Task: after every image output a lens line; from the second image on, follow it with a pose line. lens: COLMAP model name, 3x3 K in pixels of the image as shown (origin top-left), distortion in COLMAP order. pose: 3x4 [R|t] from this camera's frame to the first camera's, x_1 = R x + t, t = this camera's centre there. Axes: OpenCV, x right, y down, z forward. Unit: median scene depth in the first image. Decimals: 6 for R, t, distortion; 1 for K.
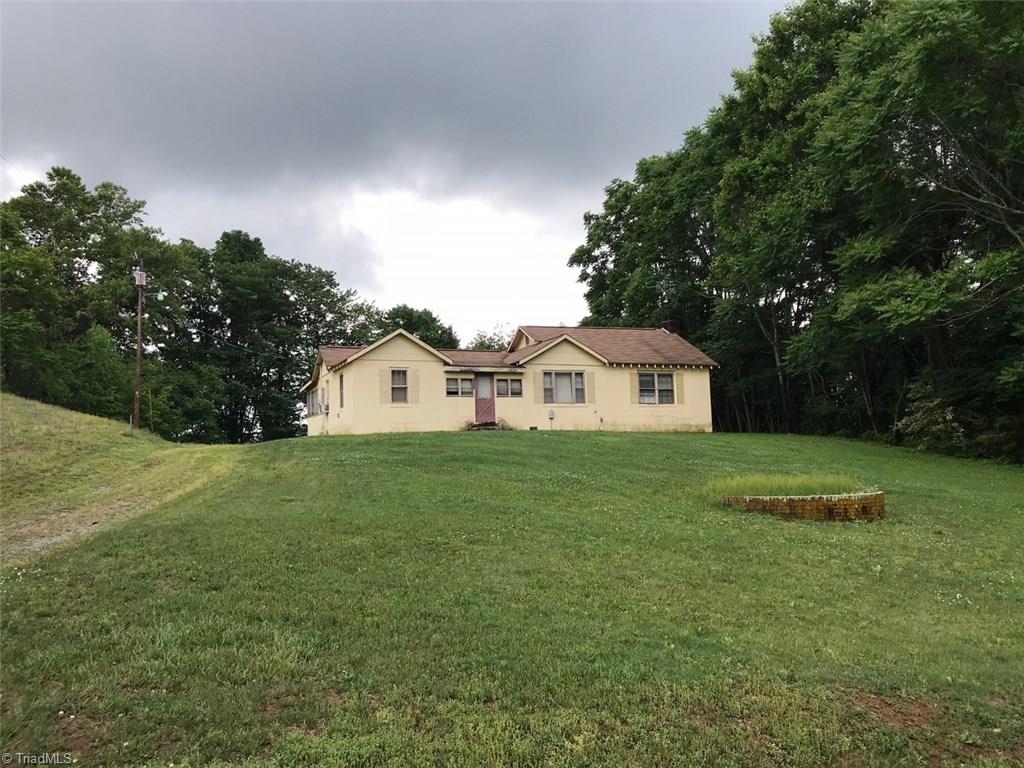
lens RADIAL K [[832.0, 0, 512.0], [0, 832.0, 384.0], [0, 0, 1]] dist [0.054081, -0.053629]
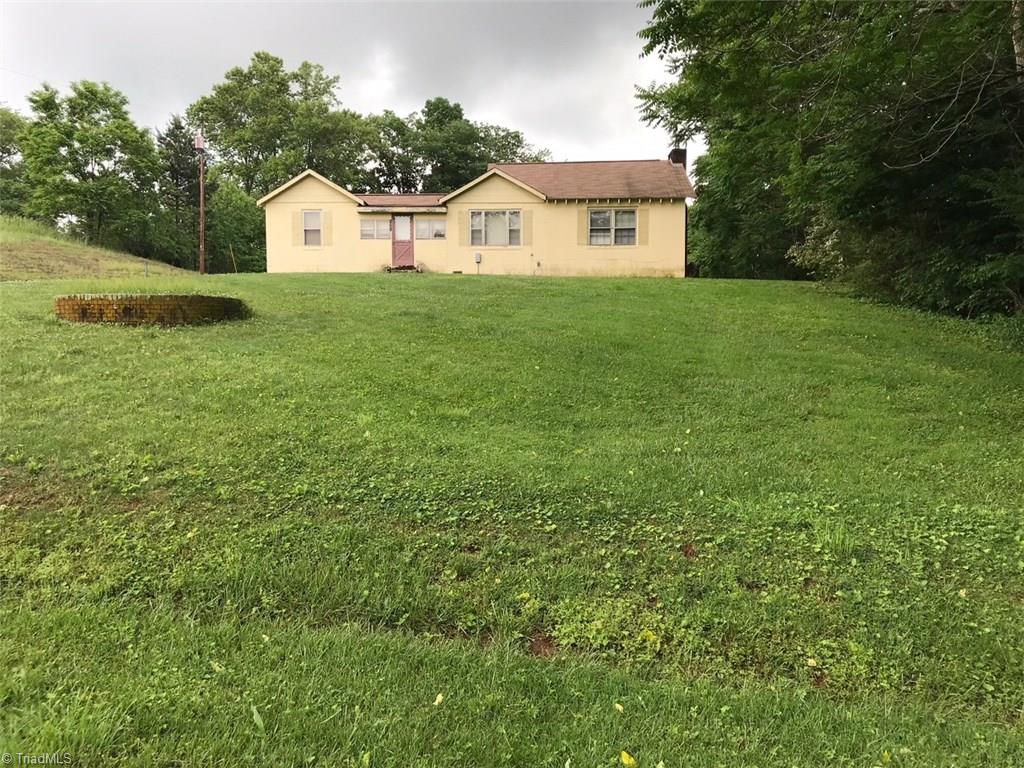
lens RADIAL K [[841.4, 0, 512.0], [0, 841.4, 384.0], [0, 0, 1]] dist [0.054231, -0.030930]
pose [[0.904388, 0.048785, -0.423914, 0.470930], [0.012579, 0.989963, 0.140764, 0.042819], [0.426526, -0.132638, 0.894697, 0.141876]]
